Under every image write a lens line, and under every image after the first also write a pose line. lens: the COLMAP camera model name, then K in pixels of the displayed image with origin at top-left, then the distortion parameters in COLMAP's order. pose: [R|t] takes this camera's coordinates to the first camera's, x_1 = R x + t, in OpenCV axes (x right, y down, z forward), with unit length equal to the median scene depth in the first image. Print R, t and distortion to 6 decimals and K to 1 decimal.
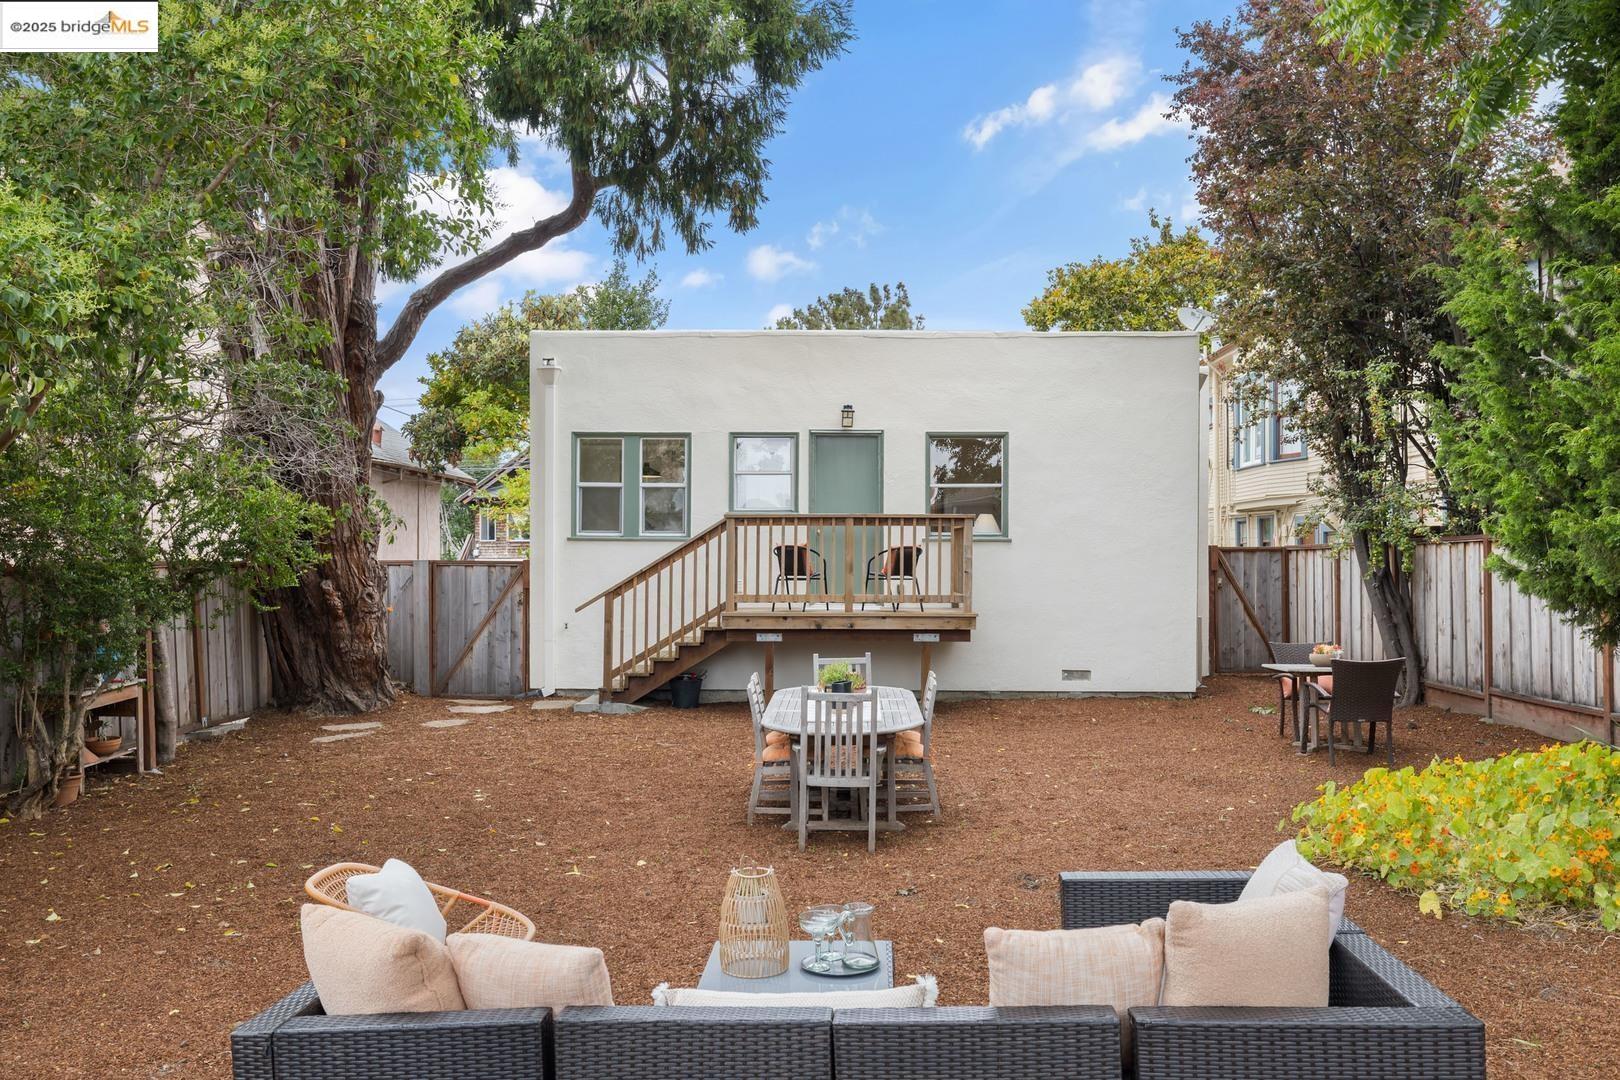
lens RADIAL K [[1297.6, 0, 808.3], [0, 1297.6, 550.7], [0, 0, 1]] dist [-0.002335, -0.002097]
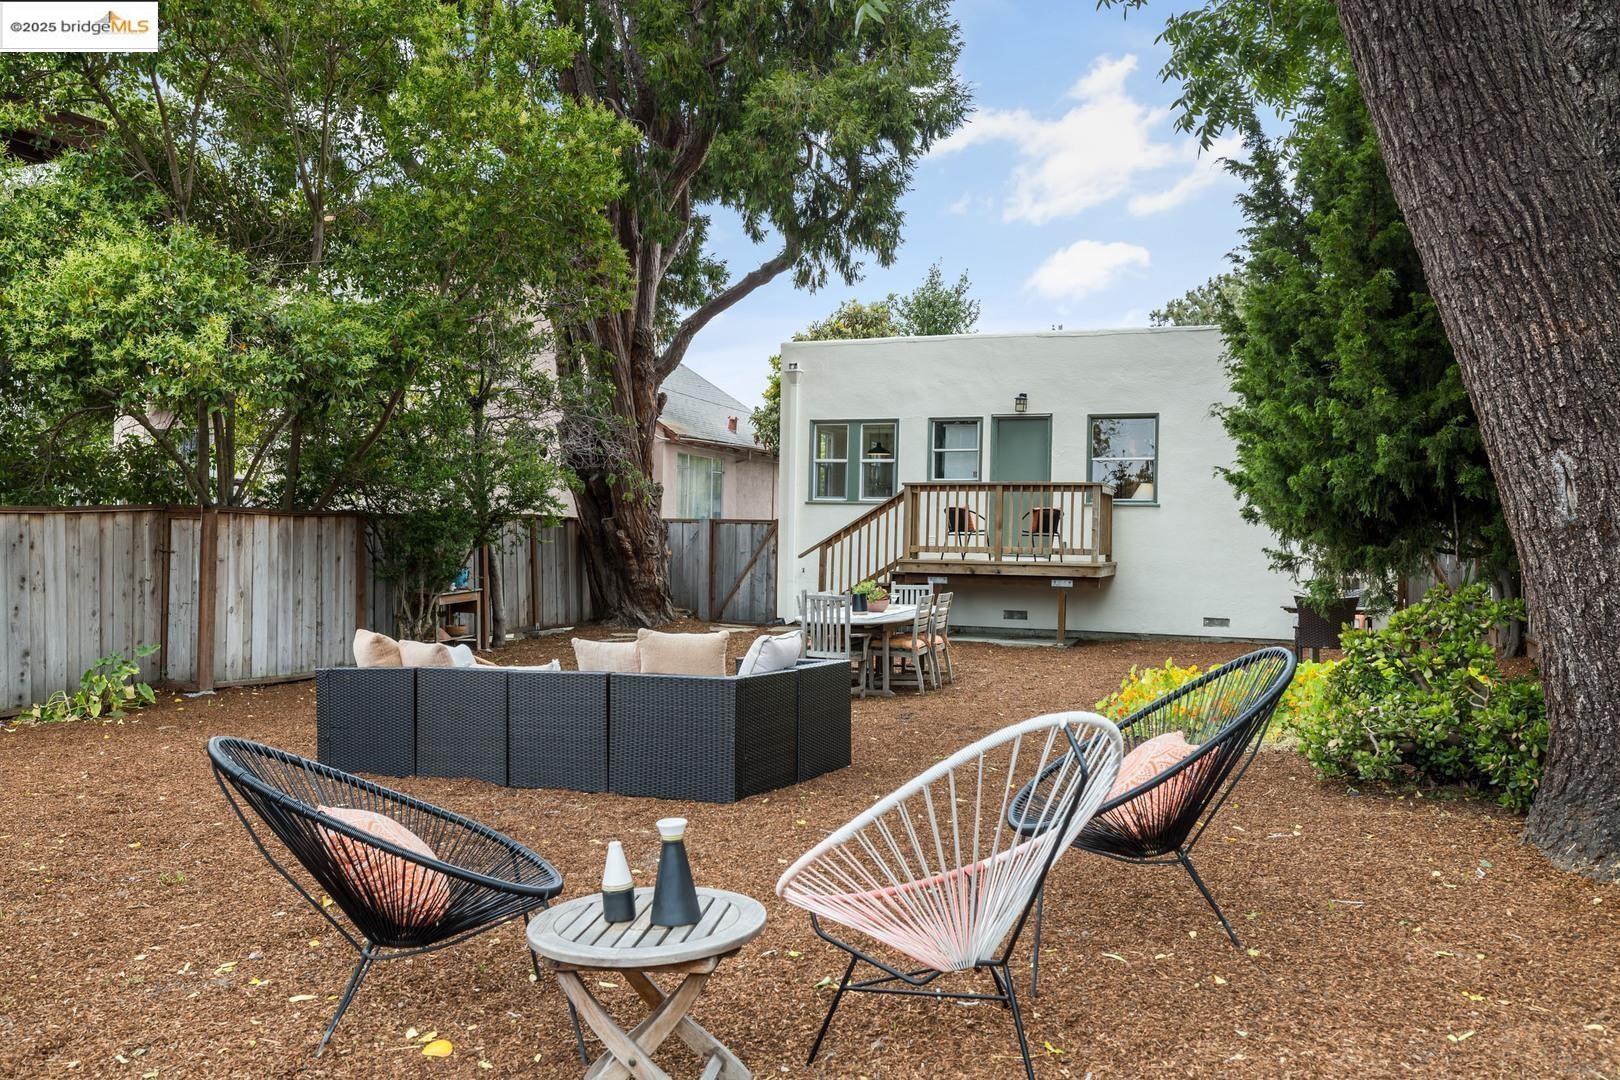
lens RADIAL K [[1303.2, 0, 811.1], [0, 1303.2, 532.2], [0, 0, 1]] dist [0.000610, 0.001105]
pose [[0.936303, 0.010984, -0.351021, 0.292566], [-0.011268, 0.999936, 0.001235, 0.019584], [0.351012, 0.002799, 0.936367, -0.225942]]
